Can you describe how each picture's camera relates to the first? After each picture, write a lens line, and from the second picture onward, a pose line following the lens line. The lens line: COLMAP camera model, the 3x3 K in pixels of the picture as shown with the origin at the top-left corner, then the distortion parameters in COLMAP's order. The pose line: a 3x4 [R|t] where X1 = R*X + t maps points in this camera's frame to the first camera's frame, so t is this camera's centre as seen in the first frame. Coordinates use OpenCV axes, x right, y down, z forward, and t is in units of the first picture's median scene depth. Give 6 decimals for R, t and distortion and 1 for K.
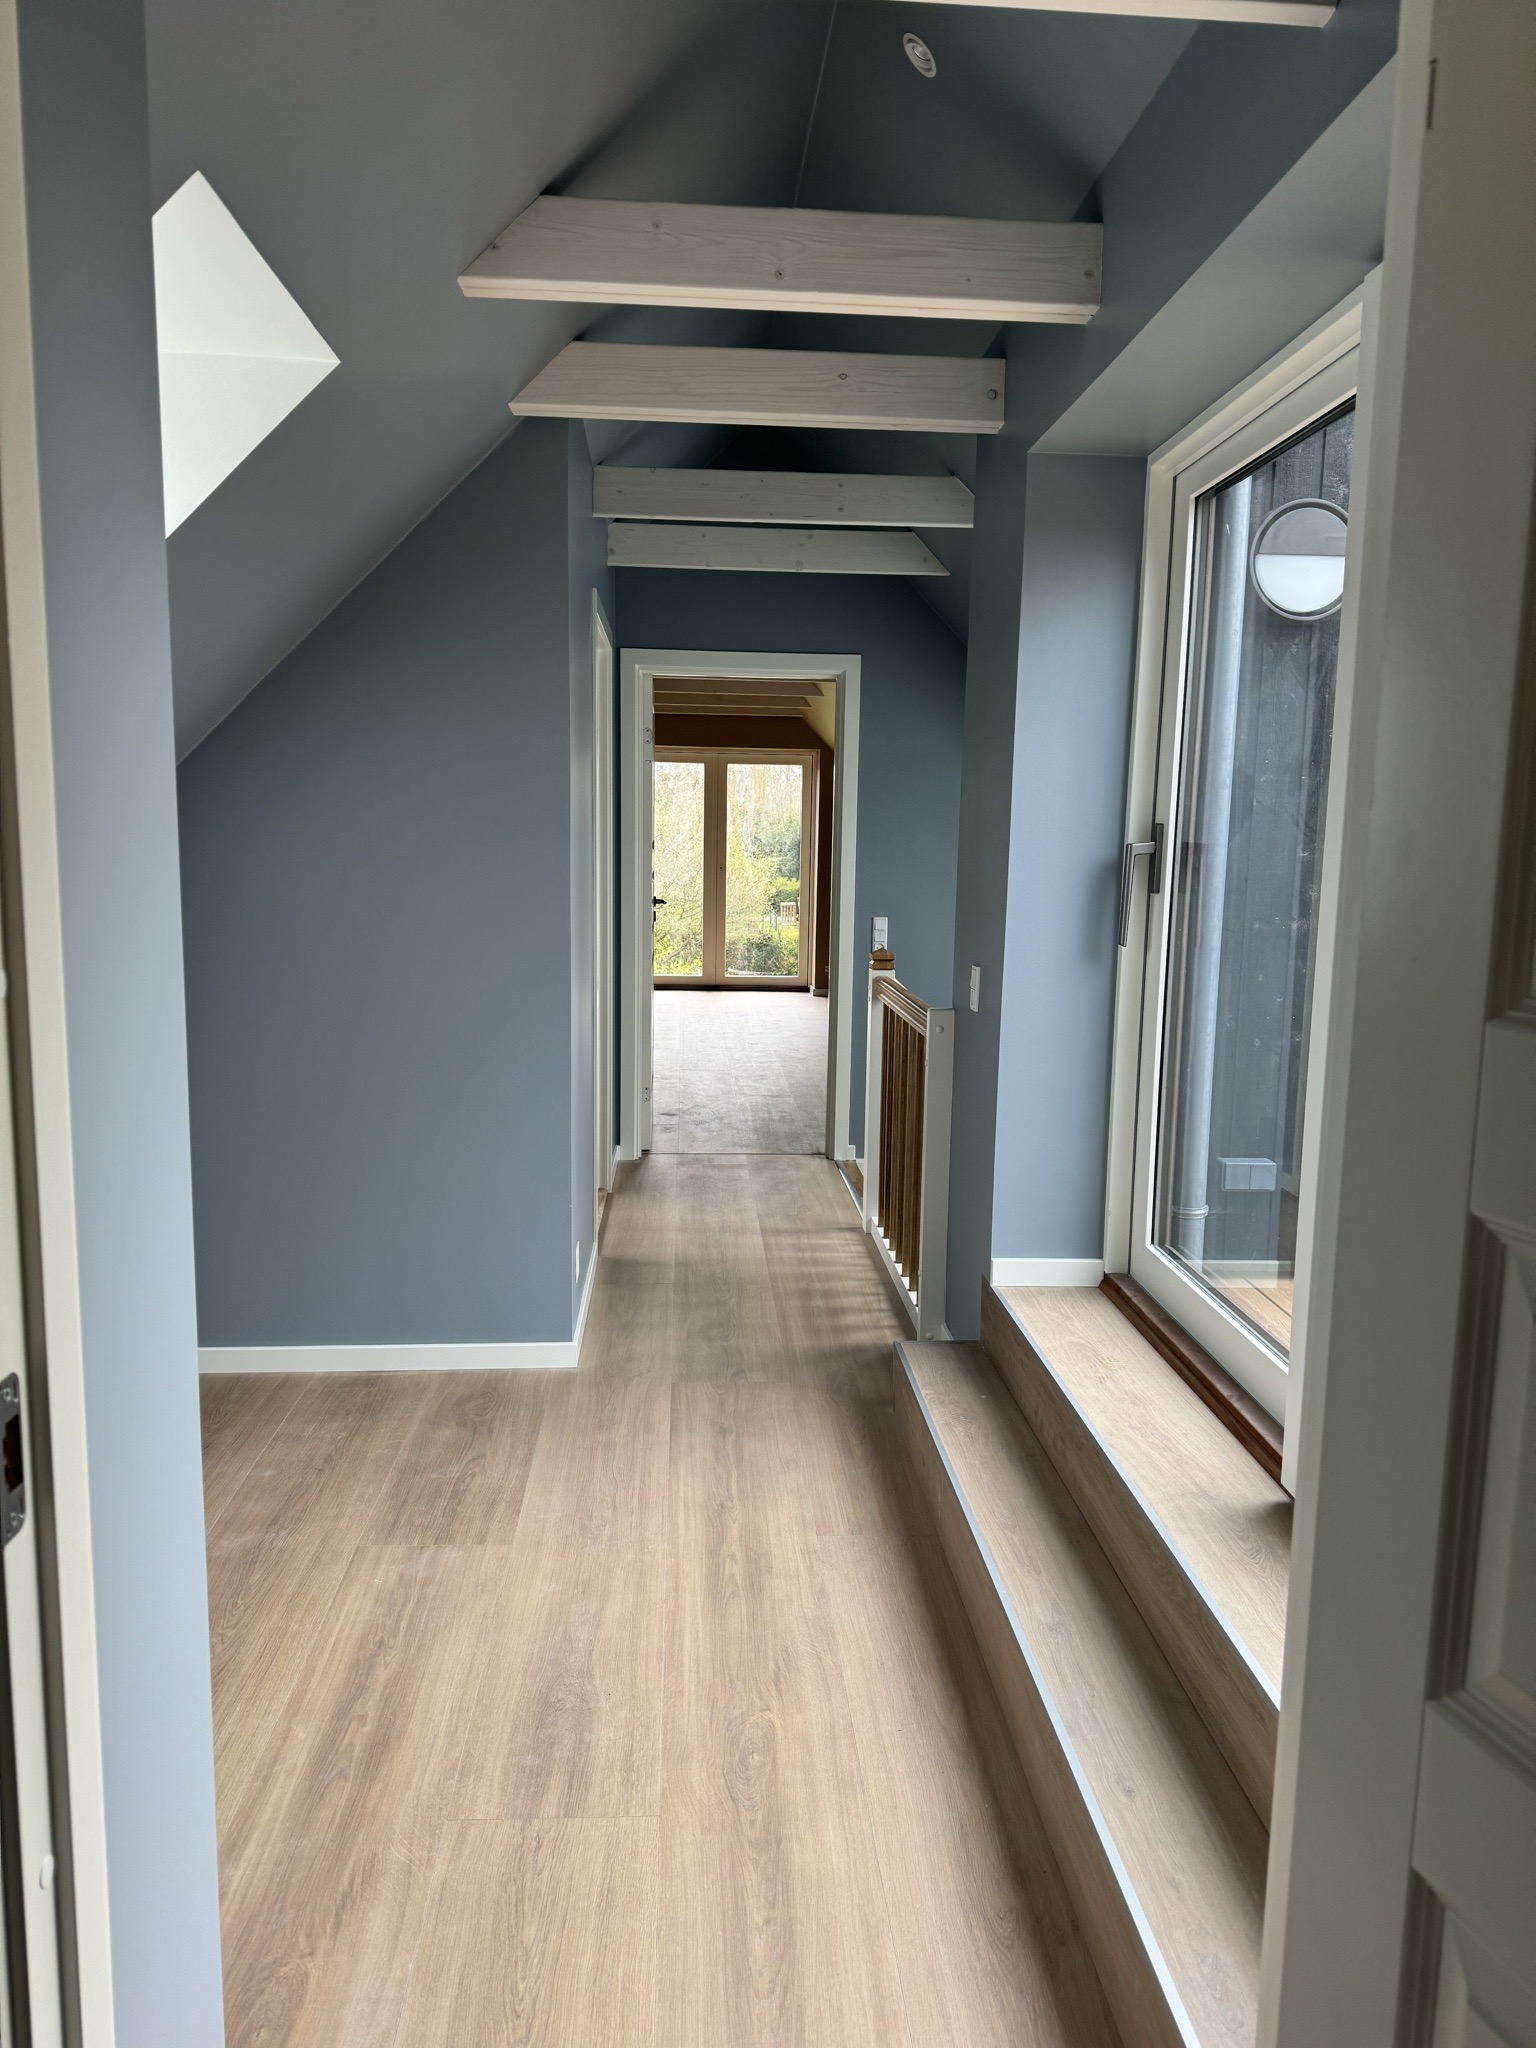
lens RADIAL K [[1439.3, 0, 769.7], [0, 1439.3, 1031.6], [0, 0, 1]] dist [0.006041, -0.001776]
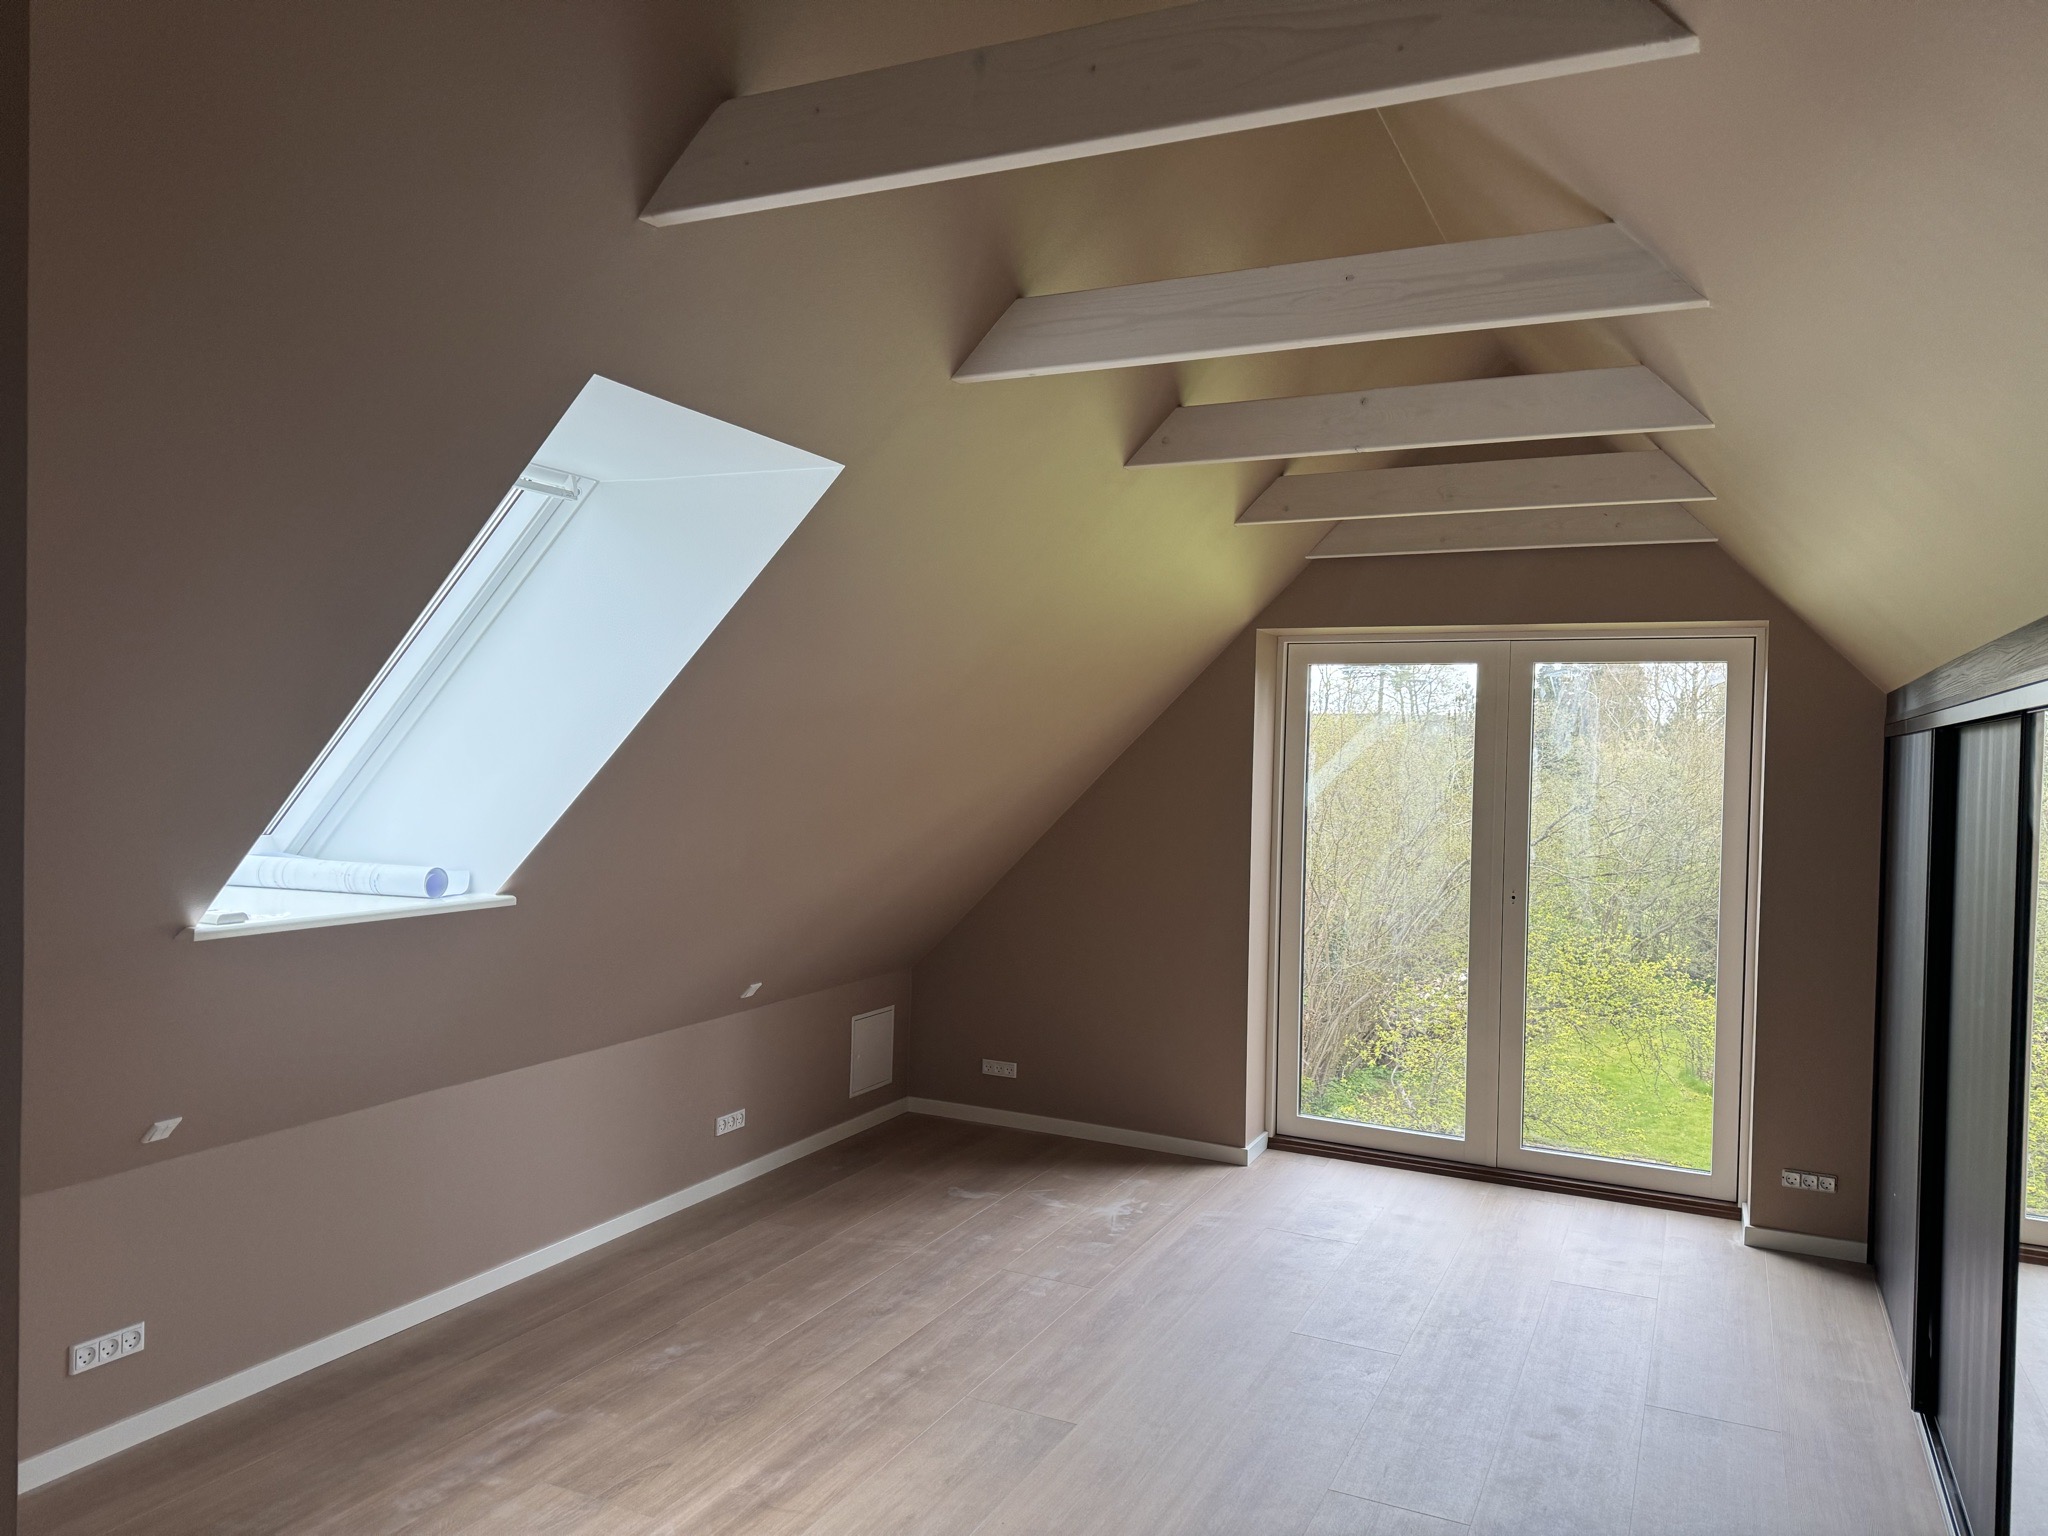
lens RADIAL K [[1420.6, 0, 1030.8], [0, 1420.6, 760.2], [0, 0, 1]] dist [0.053807, -0.068928]
pose [[0.871684, 0.007821, -0.490006, 0.050188], [-0.075210, 0.990162, -0.117991, -0.092399], [0.484263, 0.139704, 0.863697, 0.547896]]
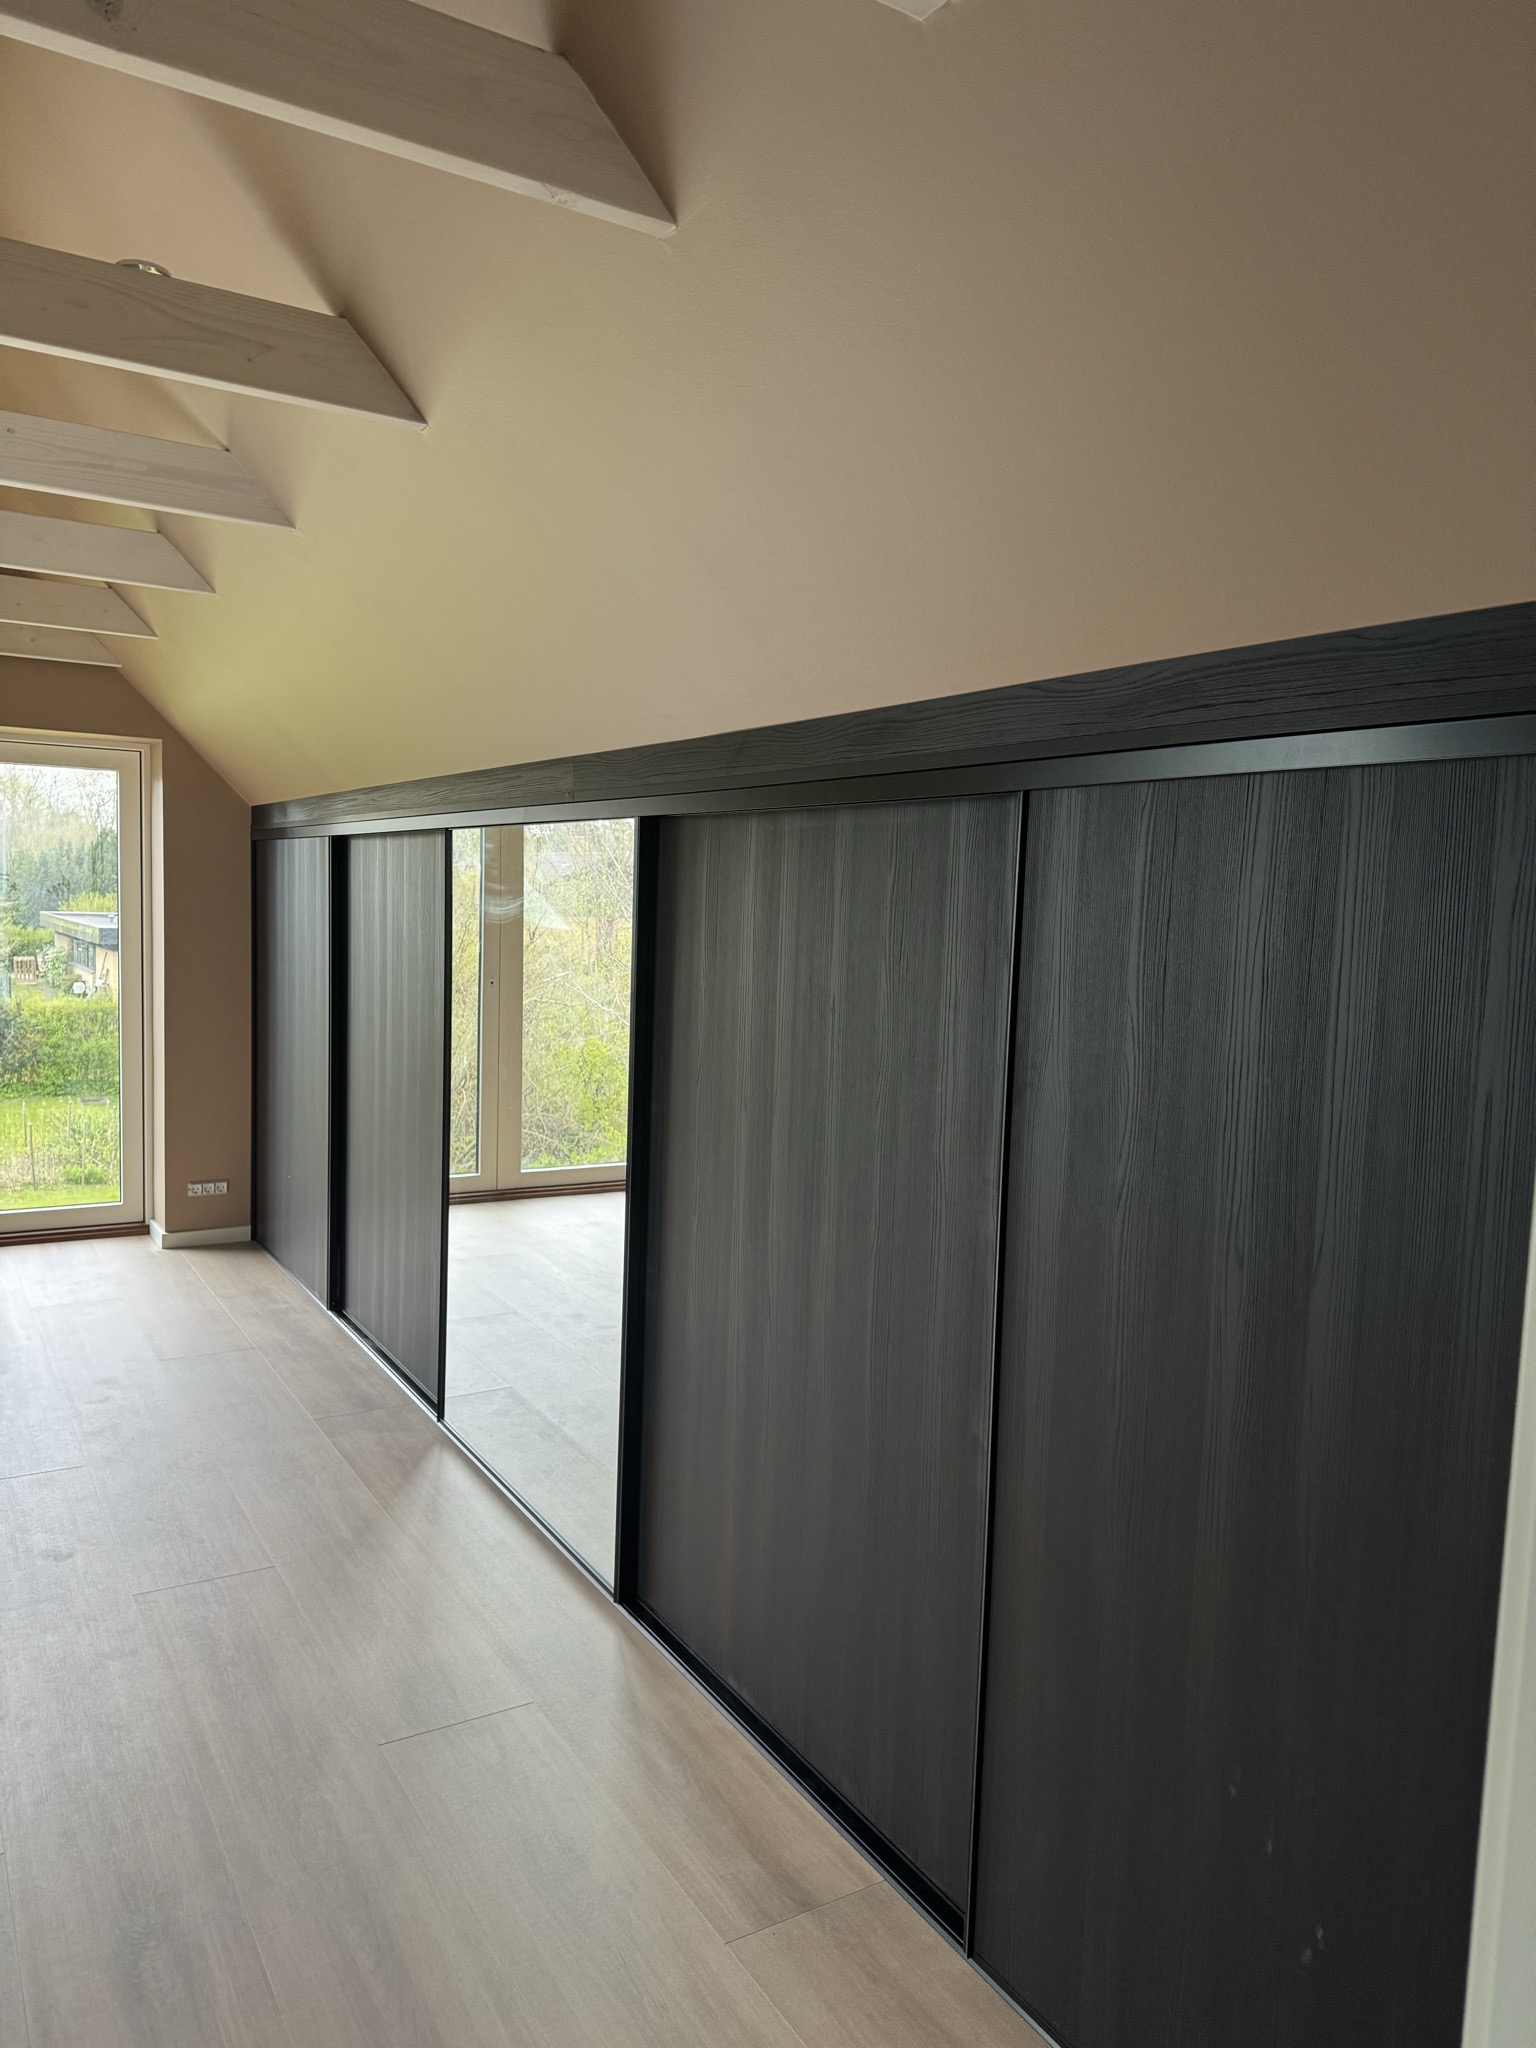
lens RADIAL K [[1439.3, 0, 769.7], [0, 1439.3, 1031.6], [0, 0, 1]] dist [0.006041, -0.001776]
pose [[0.880100, -0.031821, 0.473722, -0.016895], [0.044504, 0.998888, -0.015584, -0.079513], [-0.472699, 0.034798, 0.880537, 0.470495]]
